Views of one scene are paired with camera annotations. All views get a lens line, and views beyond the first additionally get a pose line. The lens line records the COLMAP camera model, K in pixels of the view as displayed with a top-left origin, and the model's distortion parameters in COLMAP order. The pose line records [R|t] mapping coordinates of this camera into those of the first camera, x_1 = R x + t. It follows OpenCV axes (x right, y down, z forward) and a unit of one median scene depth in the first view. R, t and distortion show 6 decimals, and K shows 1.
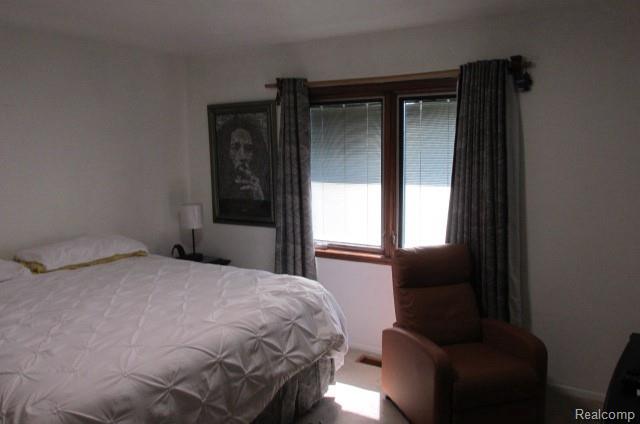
lens RADIAL K [[519.8, 0, 320.5], [0, 519.8, 210.8], [0, 0, 1]] dist [0.000897, 0.004687]
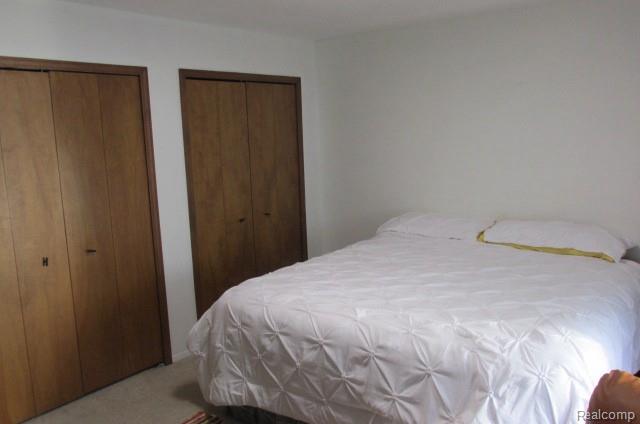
lens RADIAL K [[519.8, 0, 320.4], [0, 519.8, 212.2], [0, 0, 1]] dist [0.000897, 0.004687]
pose [[-0.099848, 0.168683, -0.980600, 0.733182], [-0.082653, 0.980713, 0.177118, -0.140451], [0.991564, 0.098734, -0.083980, 1.011422]]
